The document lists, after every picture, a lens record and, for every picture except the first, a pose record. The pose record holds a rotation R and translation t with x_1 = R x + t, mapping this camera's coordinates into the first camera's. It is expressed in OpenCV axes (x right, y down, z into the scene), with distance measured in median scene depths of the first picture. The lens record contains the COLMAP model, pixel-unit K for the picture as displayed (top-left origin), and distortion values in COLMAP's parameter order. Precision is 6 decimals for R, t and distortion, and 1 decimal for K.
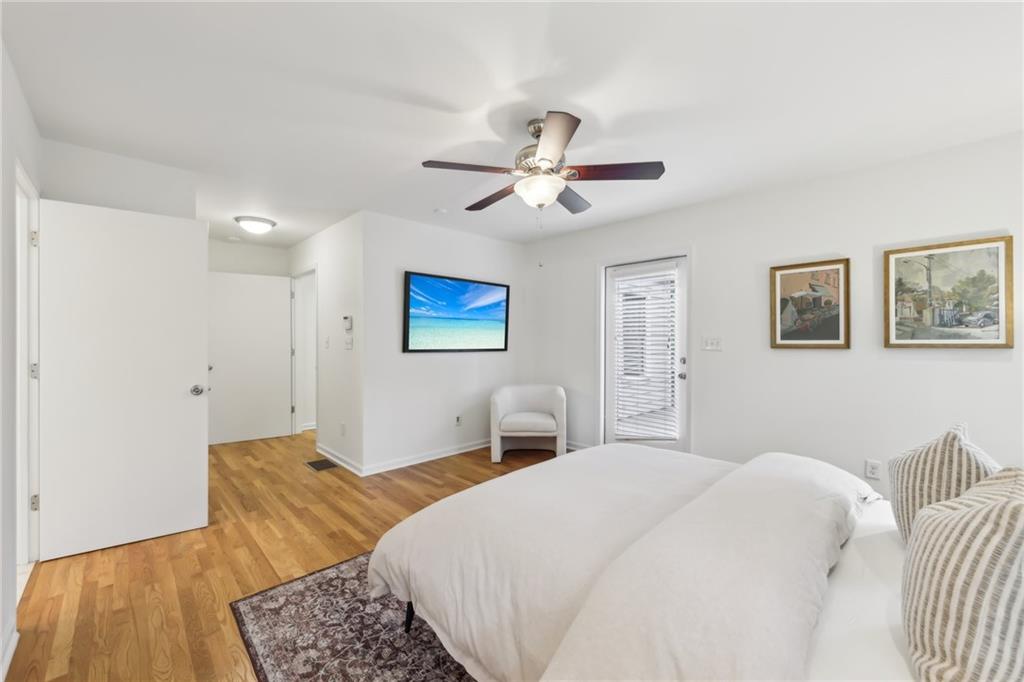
lens RADIAL K [[419.5, 0, 518.9], [0, 419.5, 338.4], [0, 0, 1]] dist [0.002277, 0.000366]
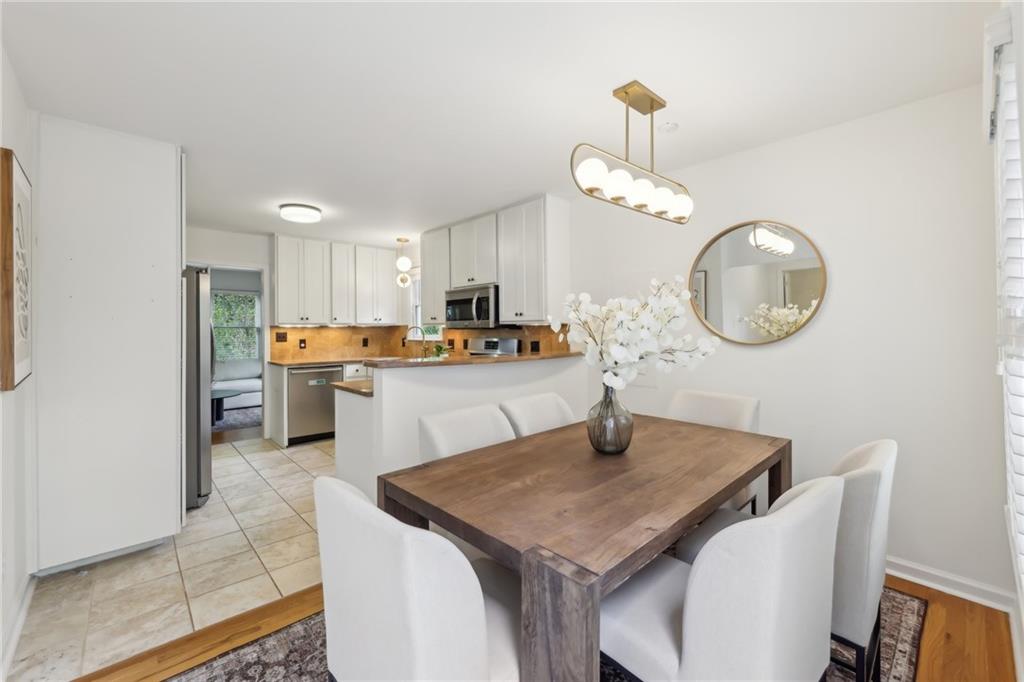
lens RADIAL K [[424.5, 0, 508.9], [0, 424.5, 331.1], [0, 0, 1]] dist [-0.001981, -0.000349]
pose [[0.999794, -0.010454, -0.017398, 0.014933], [0.010491, 0.999943, 0.002044, 0.002935], [0.017376, -0.002226, 0.999847, 0.221666]]
